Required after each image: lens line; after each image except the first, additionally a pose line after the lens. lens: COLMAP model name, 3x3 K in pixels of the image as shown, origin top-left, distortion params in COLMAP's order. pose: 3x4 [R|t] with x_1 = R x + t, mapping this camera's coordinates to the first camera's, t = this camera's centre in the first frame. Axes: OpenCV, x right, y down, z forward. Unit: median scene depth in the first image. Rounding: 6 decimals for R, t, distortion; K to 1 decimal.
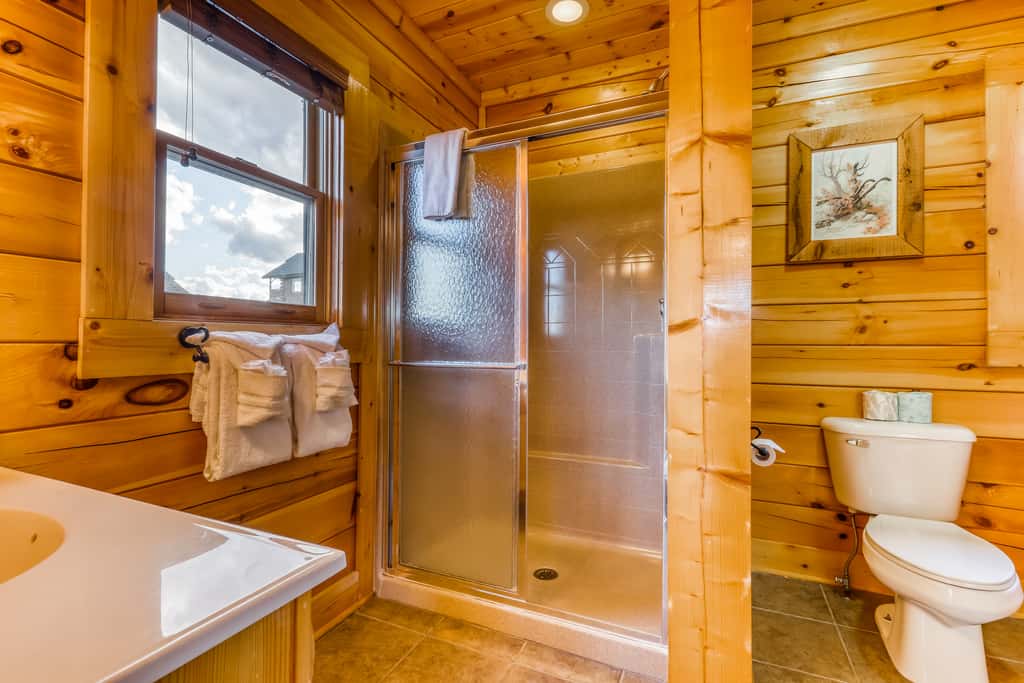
lens RADIAL K [[466.2, 0, 513.1], [0, 466.2, 341.5], [0, 0, 1]] dist [0.009482, -0.004592]
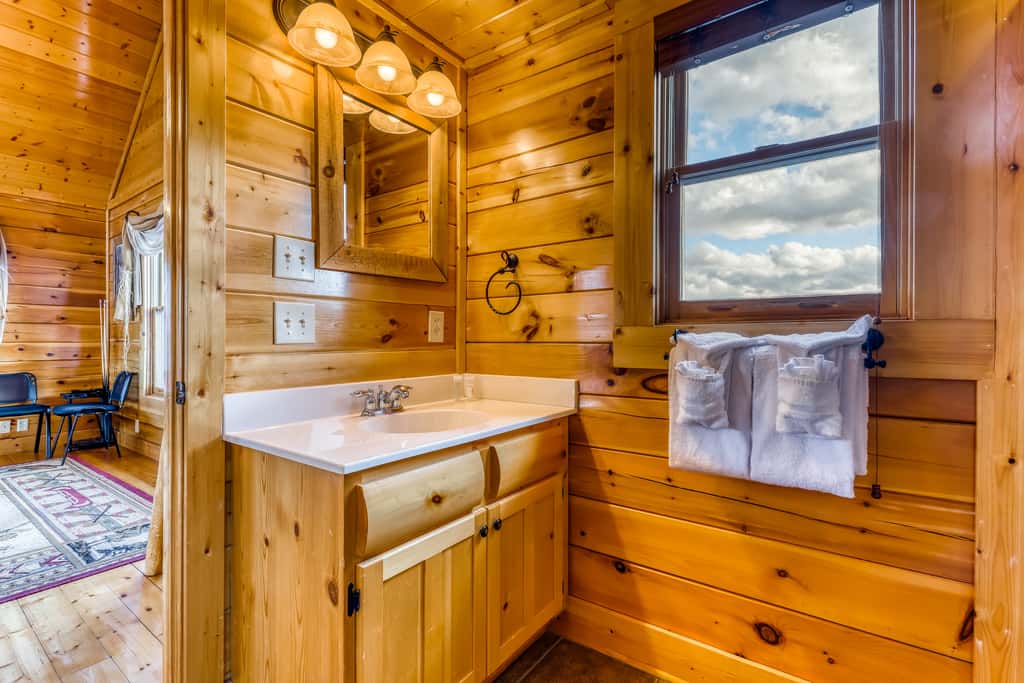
lens RADIAL K [[466.2, 0, 514.3], [0, 466.2, 340.8], [0, 0, 1]] dist [0.009482, -0.004592]
pose [[-0.202290, -0.001331, -0.979325, 0.675216], [0.000145, 0.999999, -0.001389, -0.003461], [0.979326, -0.000423, -0.202290, 1.109527]]
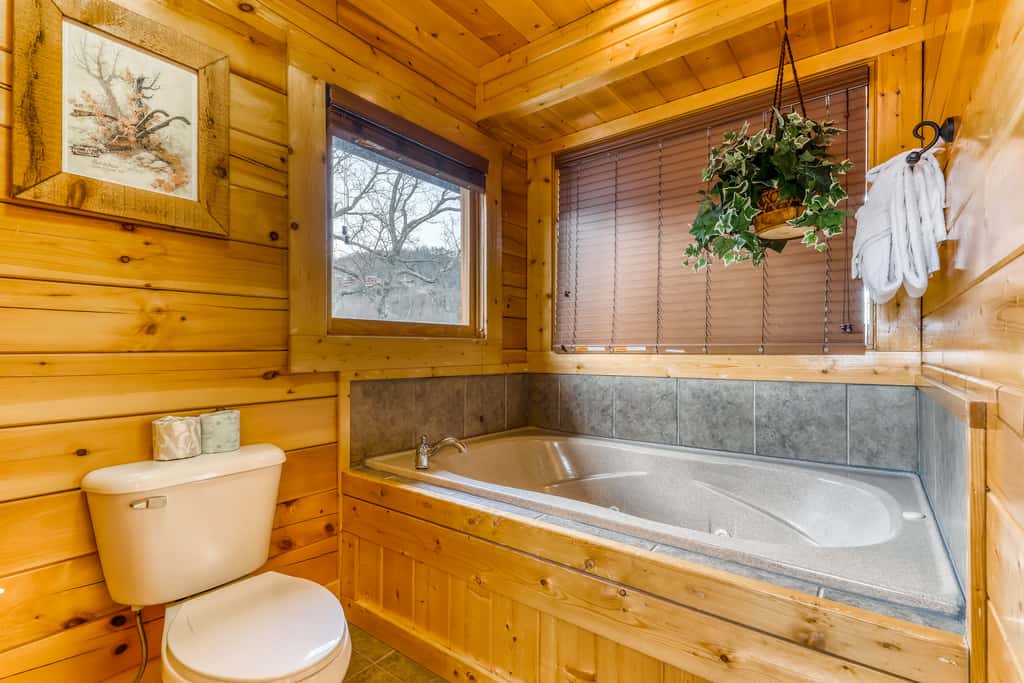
lens RADIAL K [[466.2, 0, 515.0], [0, 466.2, 348.1], [0, 0, 1]] dist [0.009482, -0.004592]
pose [[0.212636, -0.007872, 0.977100, 0.197479], [-0.005982, 0.999938, 0.009357, -0.006590], [-0.977113, -0.007834, 0.212576, 0.342997]]
